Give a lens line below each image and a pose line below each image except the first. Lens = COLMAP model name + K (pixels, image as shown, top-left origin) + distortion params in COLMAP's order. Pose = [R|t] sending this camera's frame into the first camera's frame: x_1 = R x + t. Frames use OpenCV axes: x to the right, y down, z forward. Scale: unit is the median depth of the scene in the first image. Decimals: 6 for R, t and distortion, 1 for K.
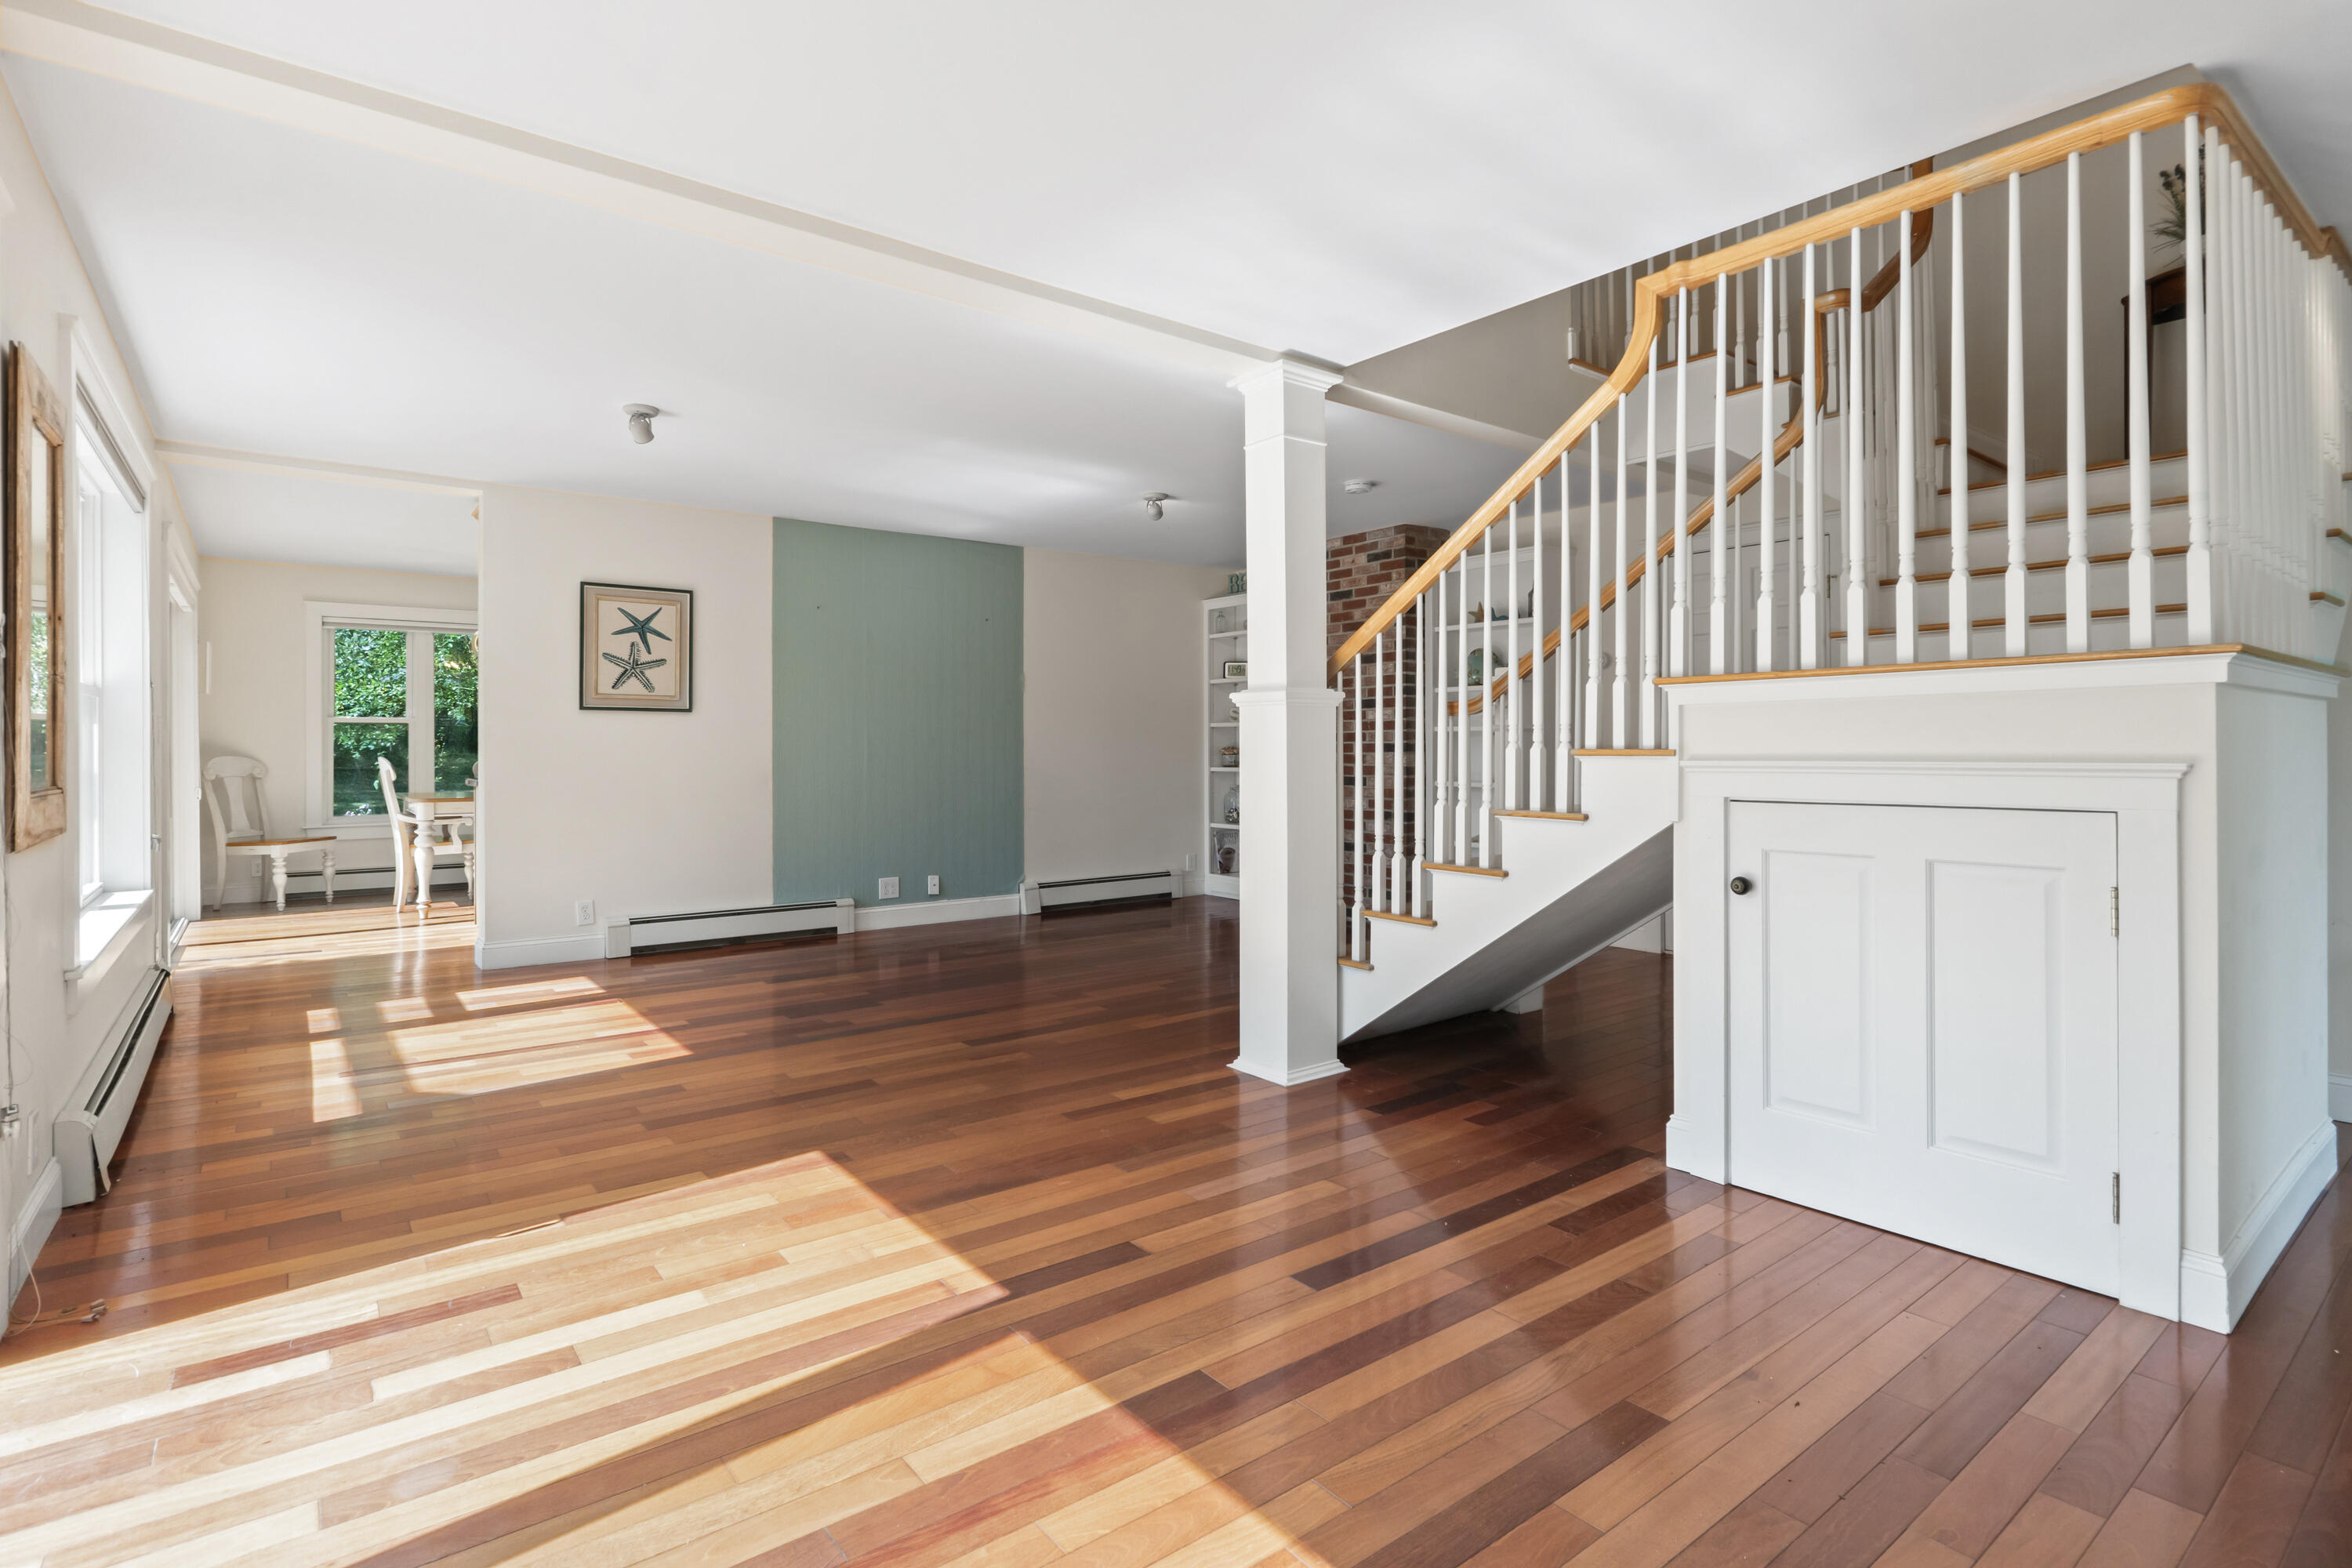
lens RADIAL K [[1148.3, 0, 1172.8], [0, 1148.3, 739.1], [0, 0, 1]] dist [-0.001602, 0.003223]
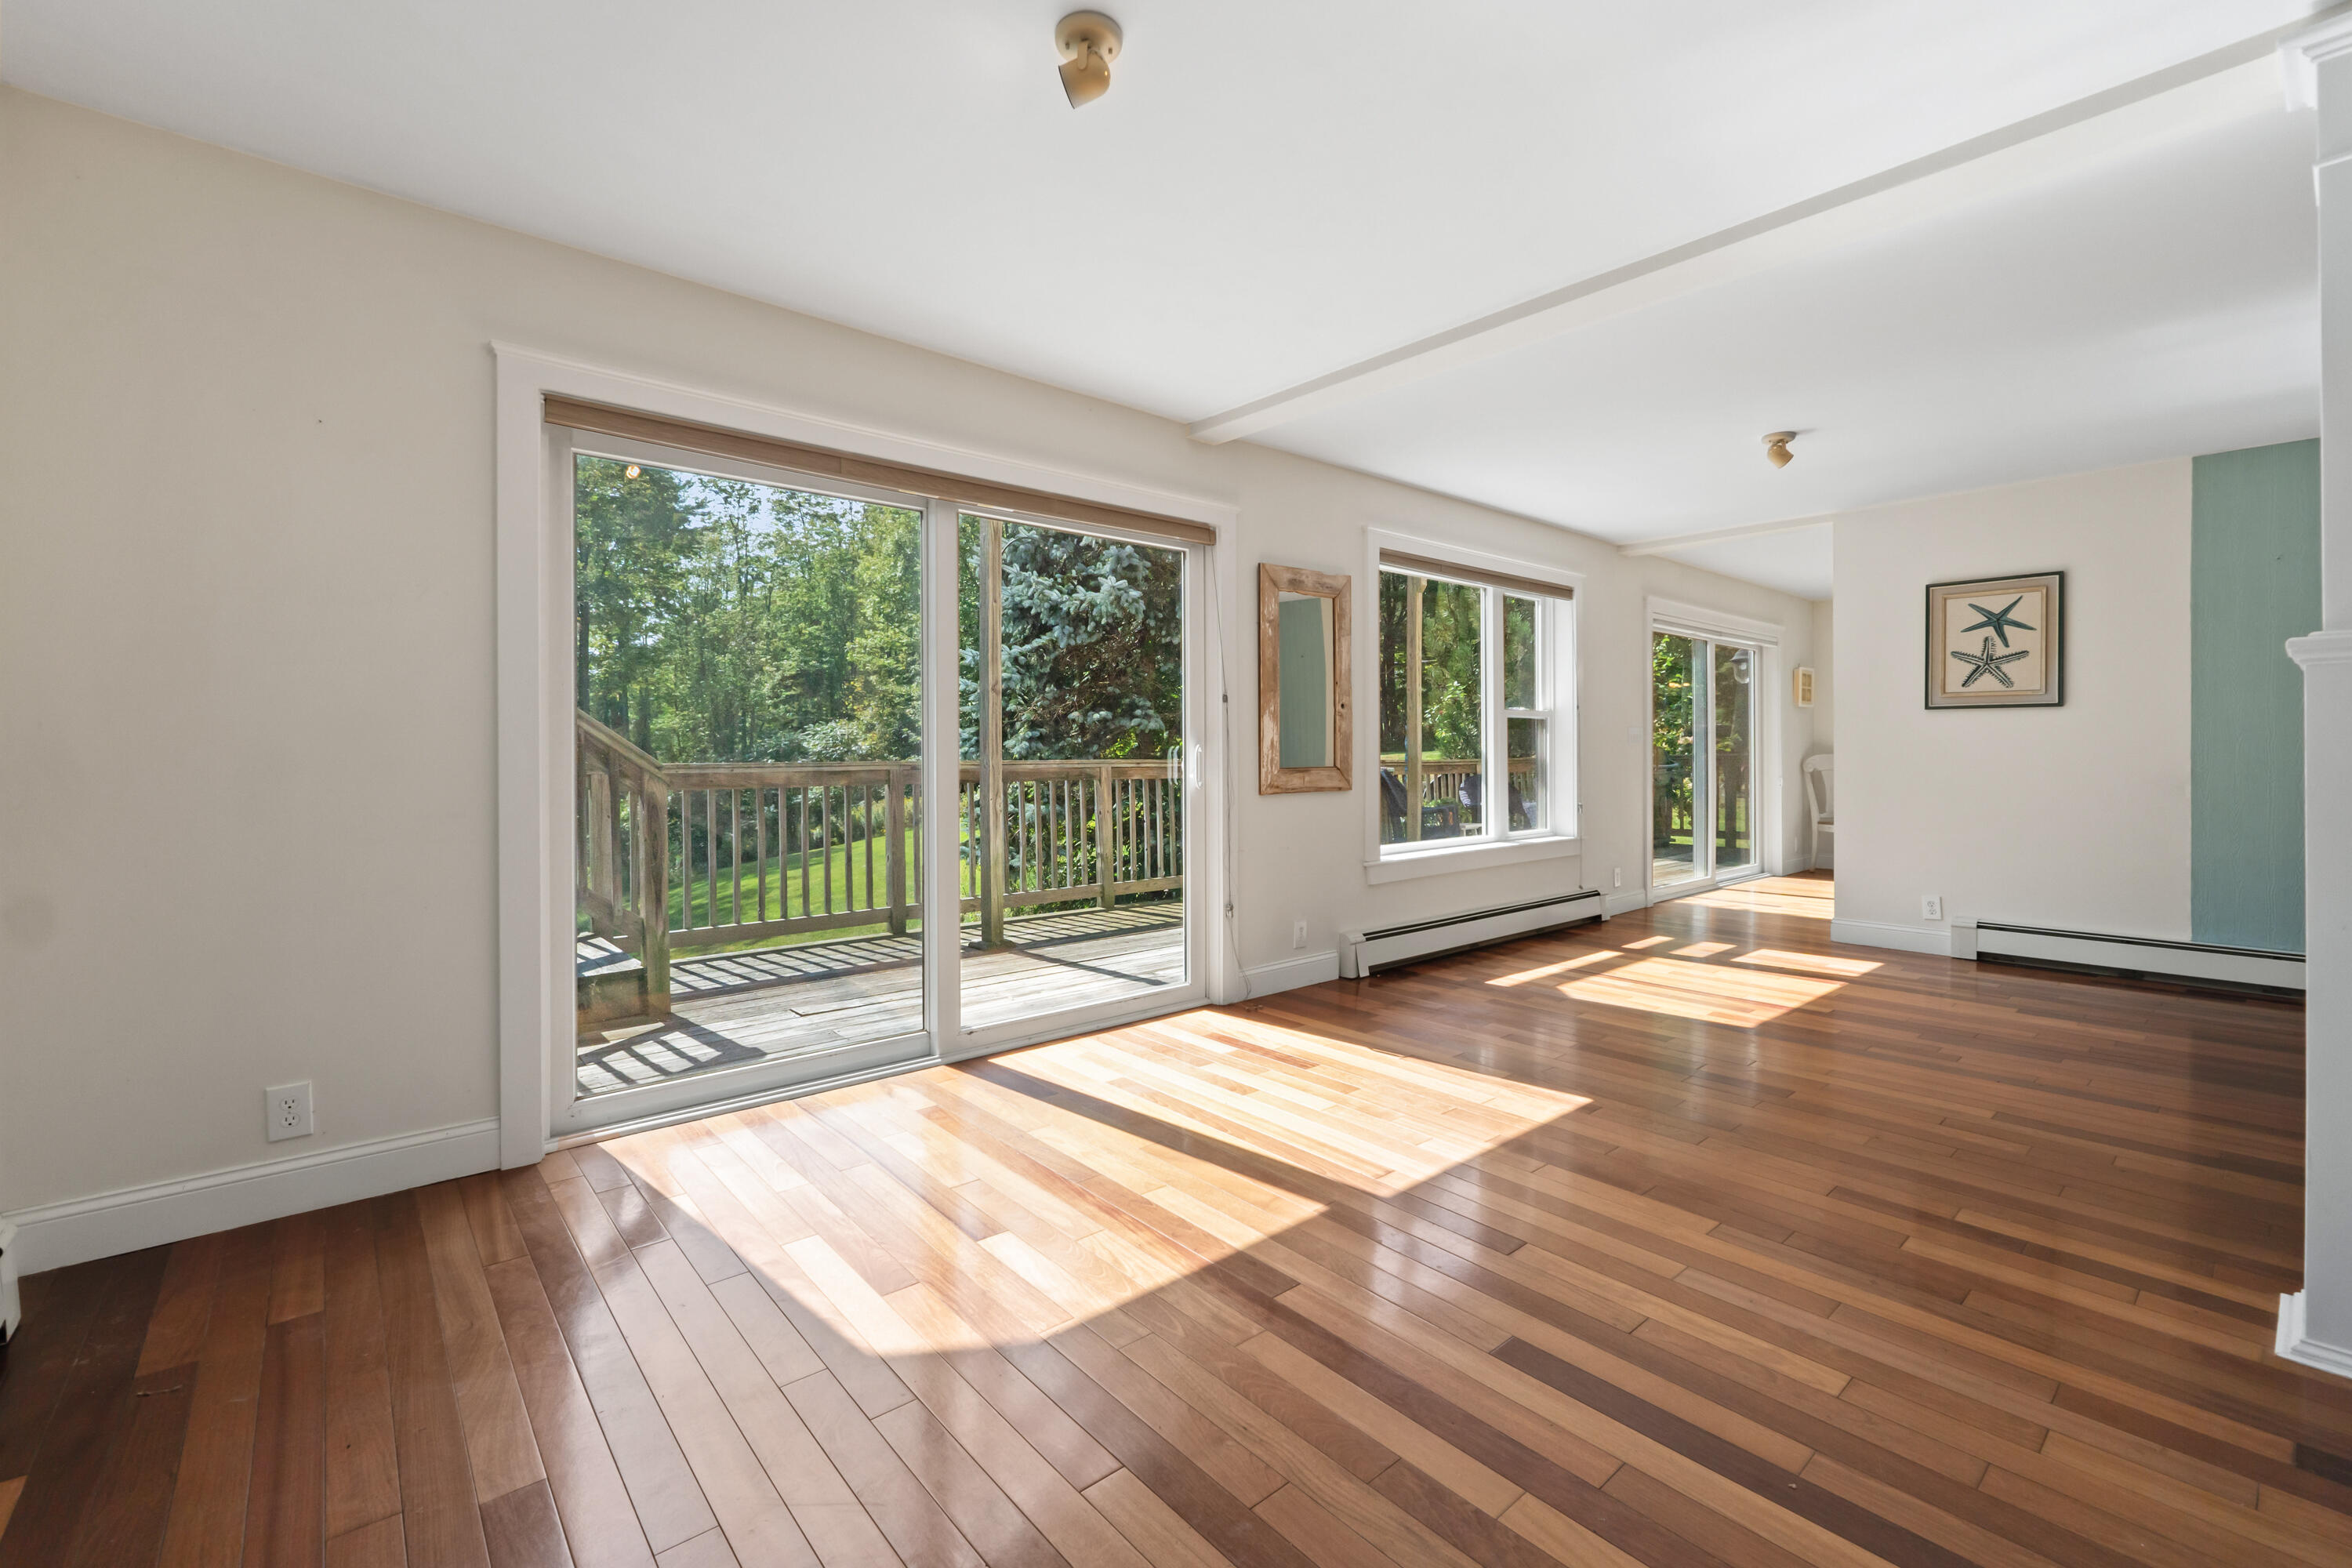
lens RADIAL K [[993.1, 0, 1164.5], [0, 993.1, 762.3], [0, 0, 1]] dist [-0.006131, -0.001584]
pose [[0.042376, 0.011767, -0.999032, 0.306827], [0.010796, 0.999867, 0.012234, 0.003070], [0.999043, -0.011304, 0.042243, 0.251271]]
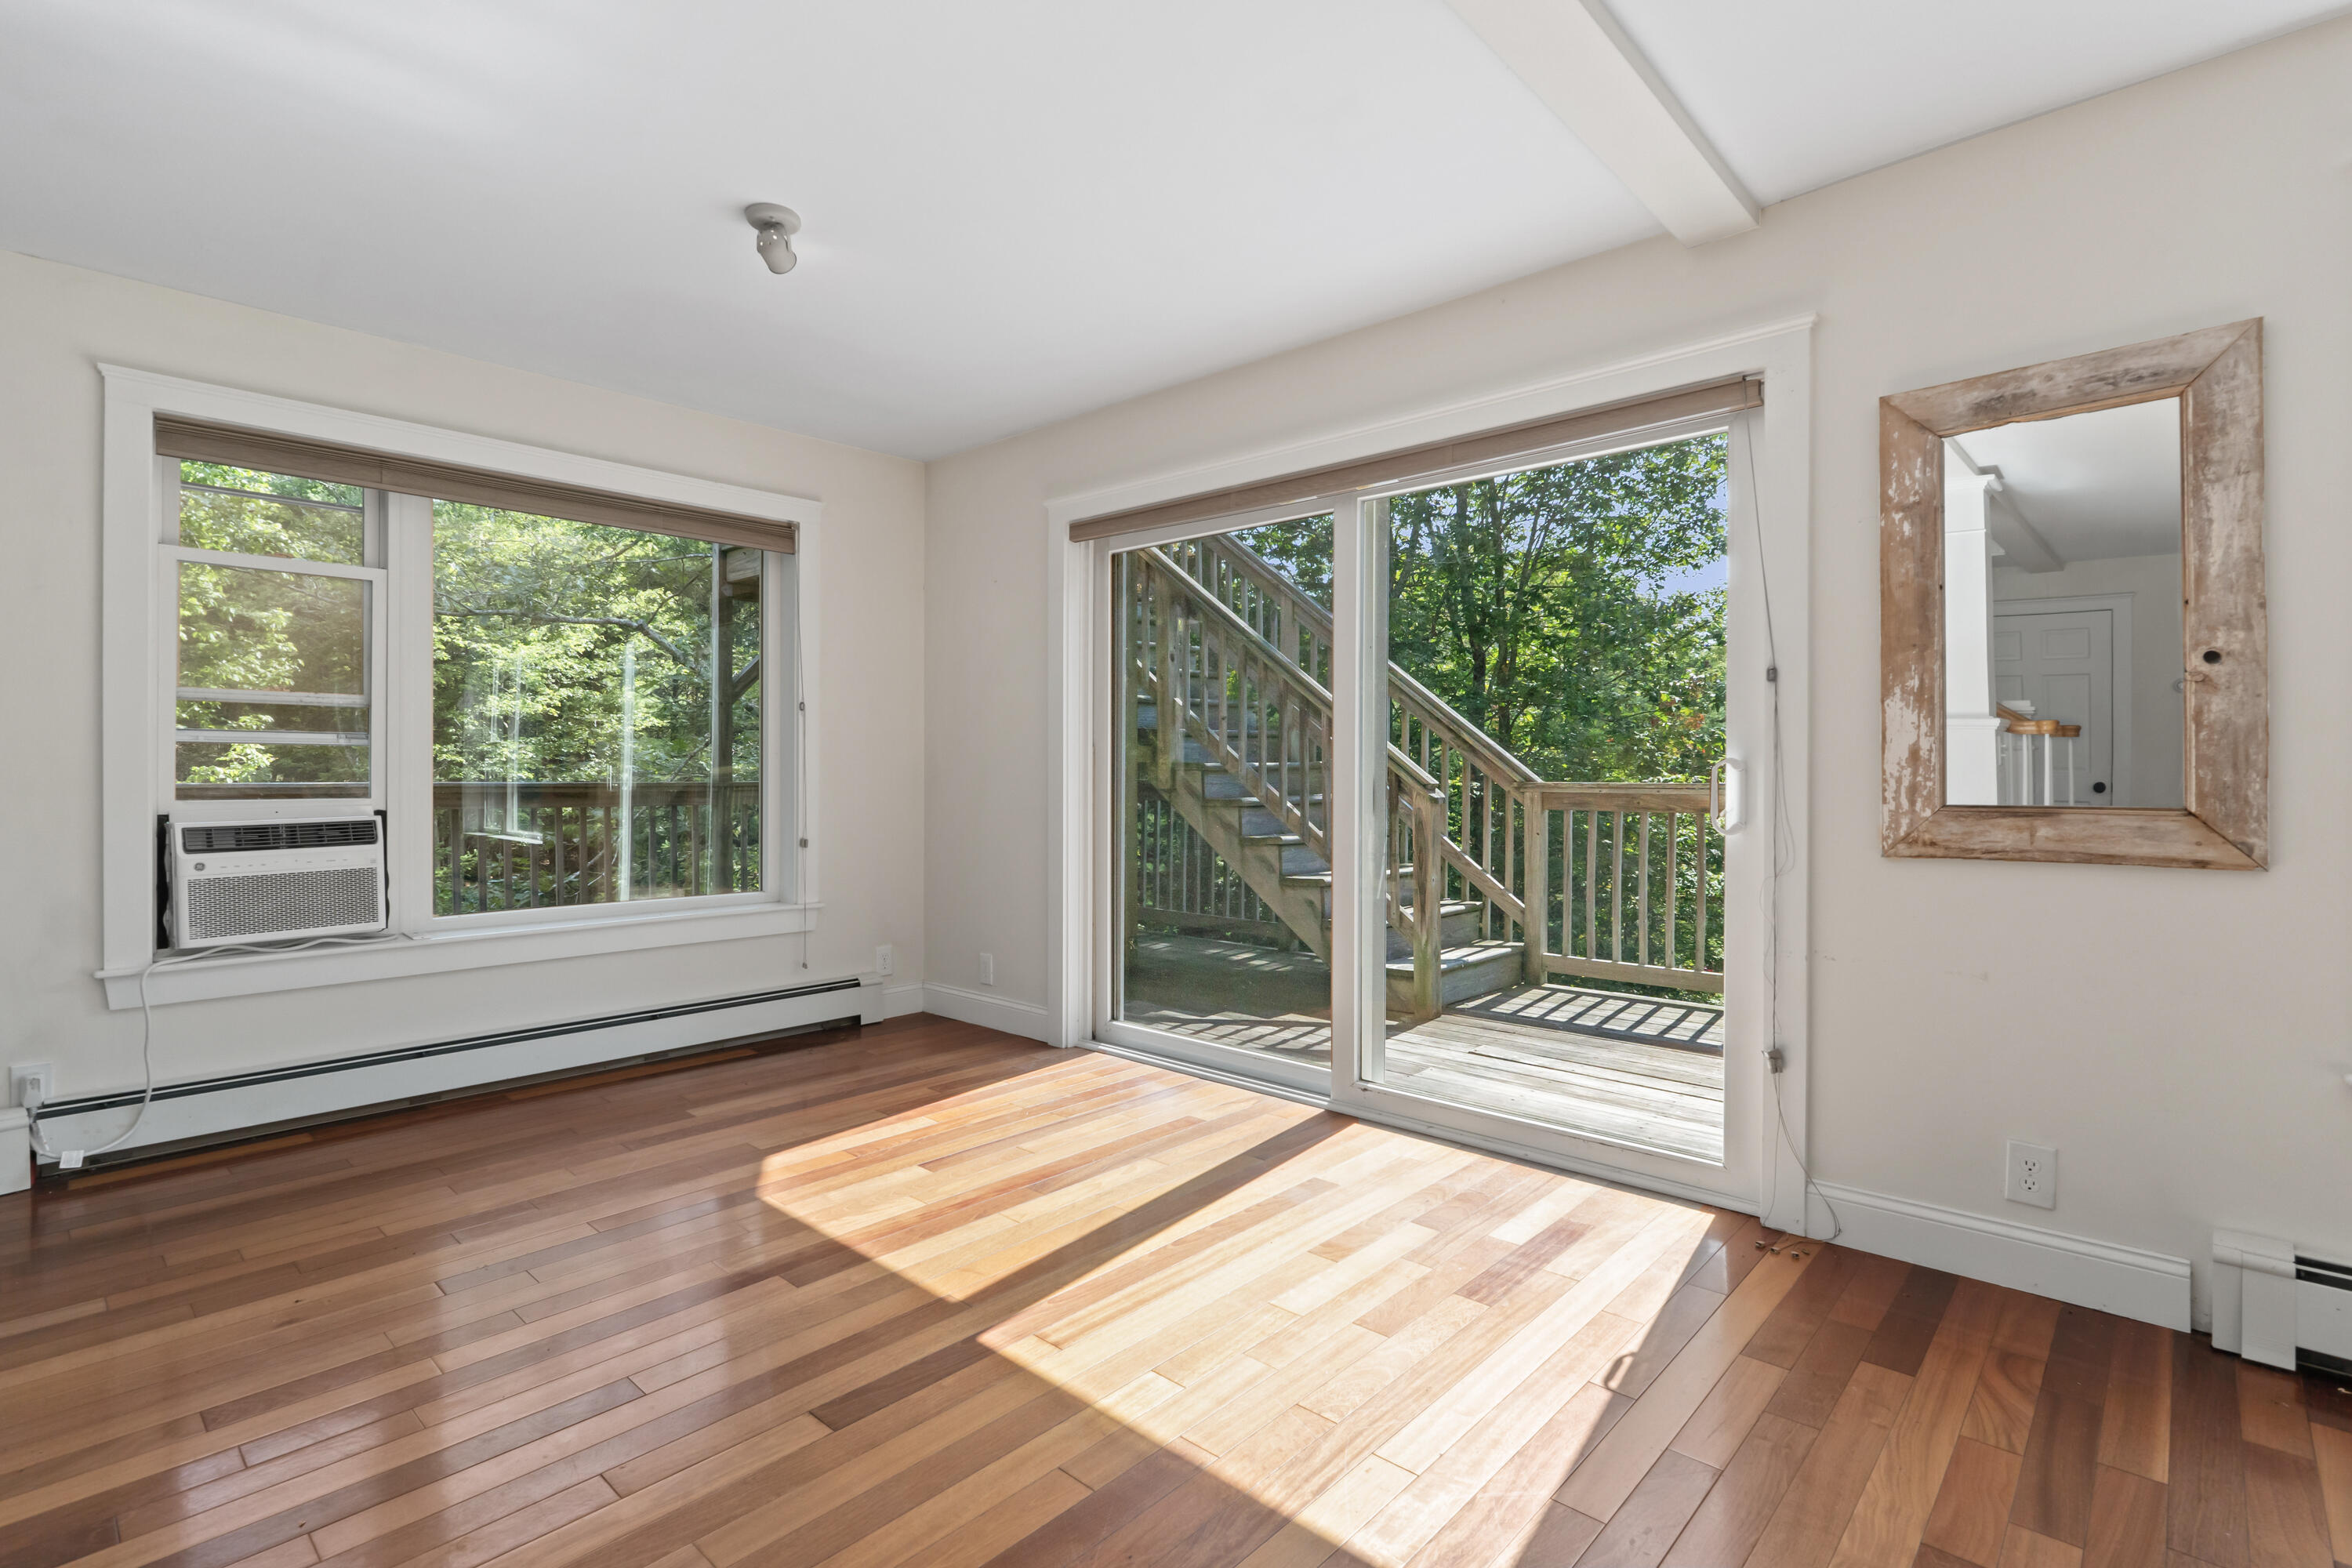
lens RADIAL K [[1148.3, 0, 1179.7], [0, 1148.3, 768.0], [0, 0, 1]] dist [-0.001602, 0.003223]
pose [[-0.987115, 0.003201, -0.159980, -0.054072], [0.004183, 0.999974, -0.005799, 0.005709], [0.159958, -0.006393, -0.987103, 0.681827]]
